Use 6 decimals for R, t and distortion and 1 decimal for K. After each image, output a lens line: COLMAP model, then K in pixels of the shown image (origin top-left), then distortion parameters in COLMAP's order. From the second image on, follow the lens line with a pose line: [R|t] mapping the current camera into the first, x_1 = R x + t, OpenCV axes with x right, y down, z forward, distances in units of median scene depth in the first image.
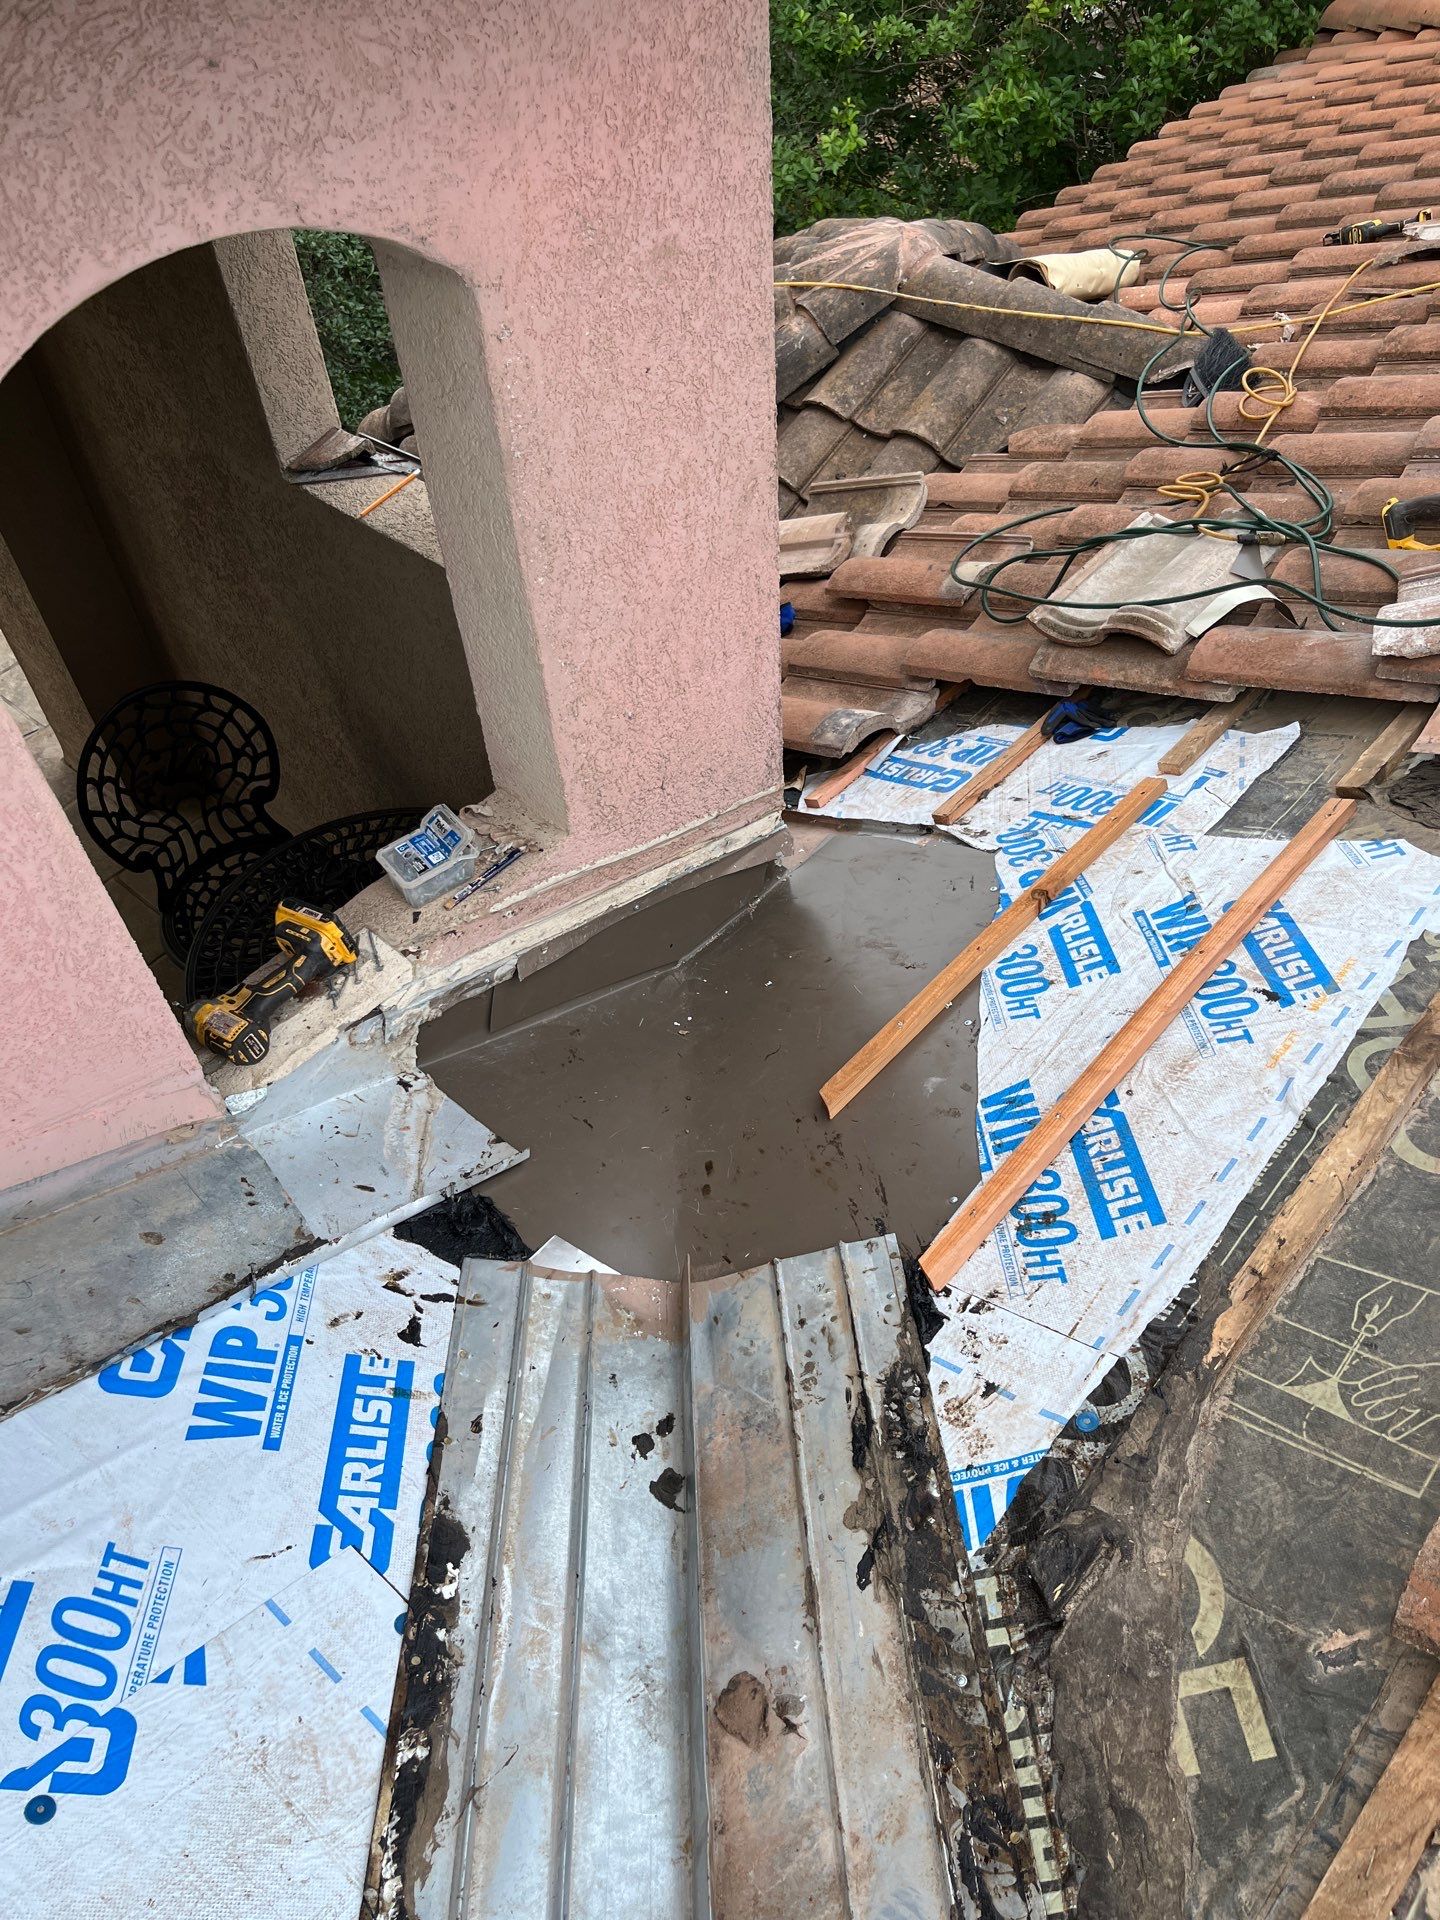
lens RADIAL K [[1468.4, 0, 715.4], [0, 1468.4, 966.3], [0, 0, 1]] dist [0.058890, -0.088339]
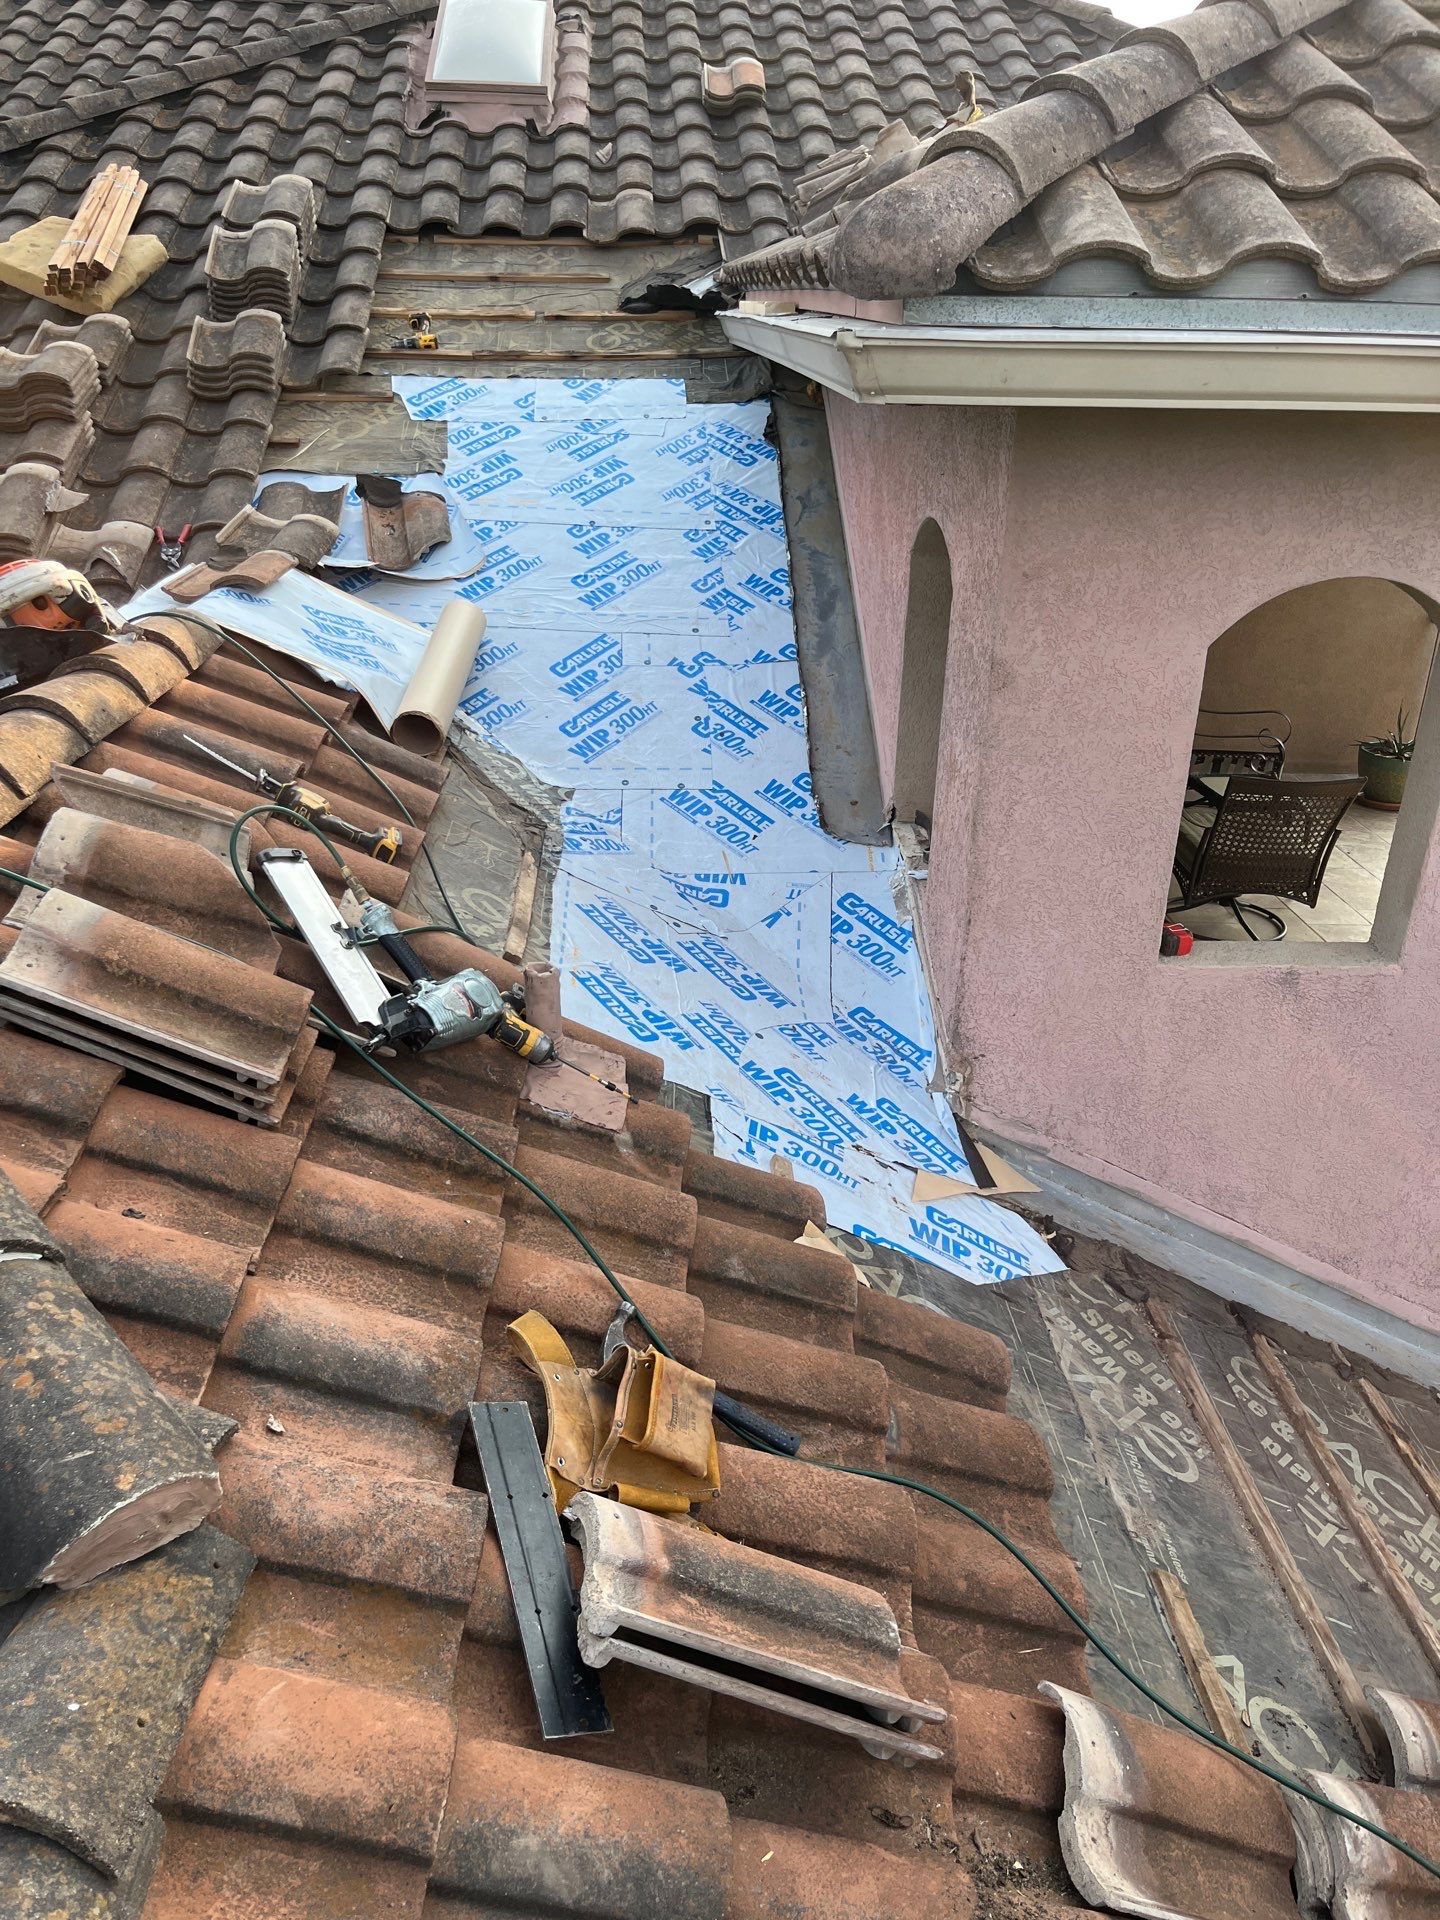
lens RADIAL K [[1468.4, 0, 728.2], [0, 1468.4, 975.7], [0, 0, 1]] dist [0.058890, -0.088339]
pose [[-0.713329, 0.316140, -0.625474, 1.718099], [-0.533299, 0.334186, 0.777118, -1.831366], [0.454703, 0.887905, -0.069788, 1.454958]]
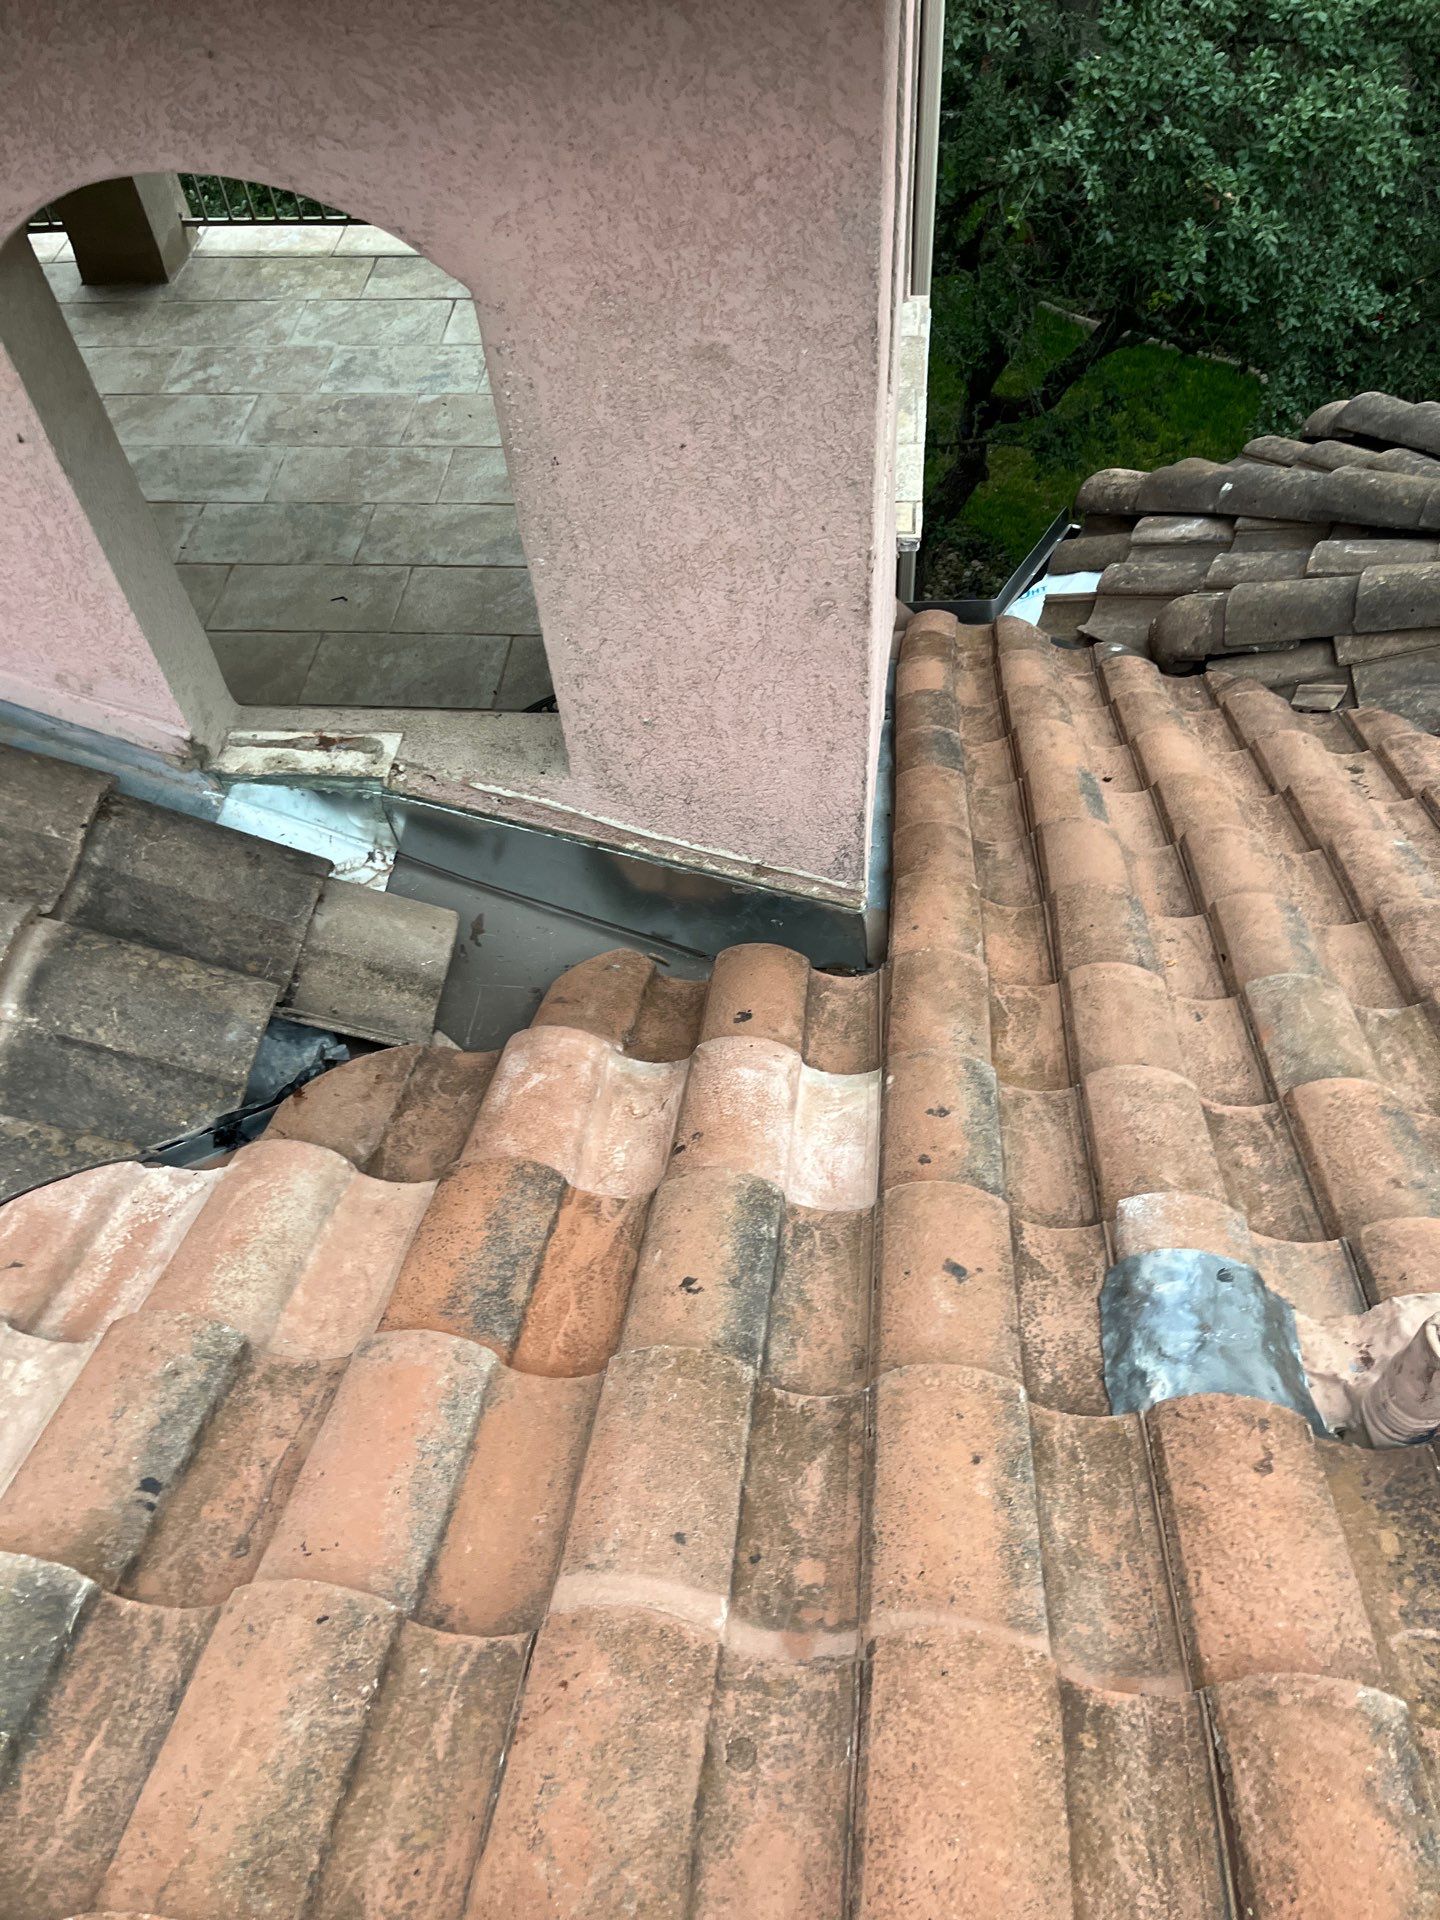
lens RADIAL K [[1468.4, 0, 720.1], [0, 1468.4, 971.2], [0, 0, 1]] dist [0.058890, -0.088339]
pose [[0.584116, 0.650663, -0.485228, 0.786934], [-0.598208, 0.749155, 0.284454, -0.474991], [0.548595, 0.124114, 0.826825, 0.204243]]
